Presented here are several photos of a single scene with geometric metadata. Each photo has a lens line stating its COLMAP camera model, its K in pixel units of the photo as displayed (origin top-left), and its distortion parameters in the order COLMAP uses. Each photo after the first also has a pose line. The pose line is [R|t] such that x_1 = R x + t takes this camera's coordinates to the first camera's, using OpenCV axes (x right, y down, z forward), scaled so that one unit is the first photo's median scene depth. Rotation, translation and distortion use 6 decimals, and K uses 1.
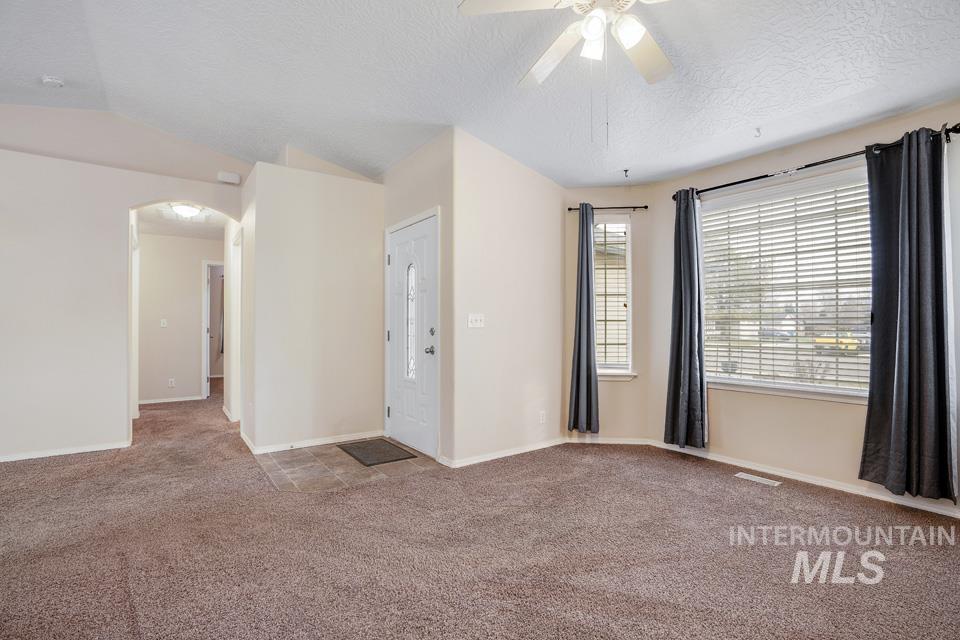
lens RADIAL K [[440.9, 0, 478.1], [0, 440.9, 326.1], [0, 0, 1]] dist [-0.021125, 0.001988]
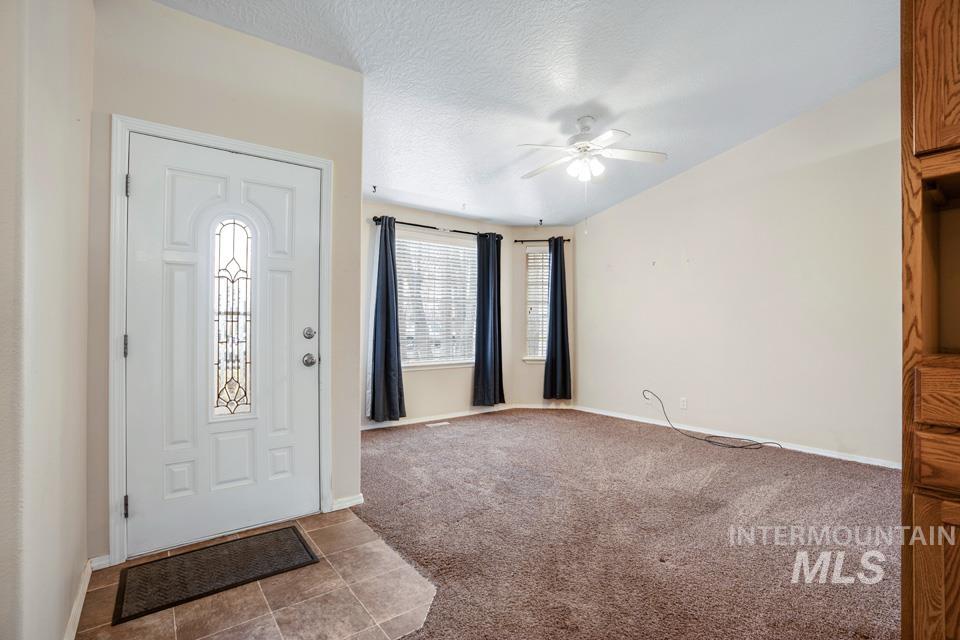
lens RADIAL K [[440.9, 0, 478.5], [0, 440.9, 321.2], [0, 0, 1]] dist [-0.021125, 0.001988]
pose [[-0.018835, 0.005812, 0.999806, -0.842420], [-0.017947, 0.999820, -0.006150, -0.008264], [-0.999662, -0.018060, -0.018728, 0.789352]]
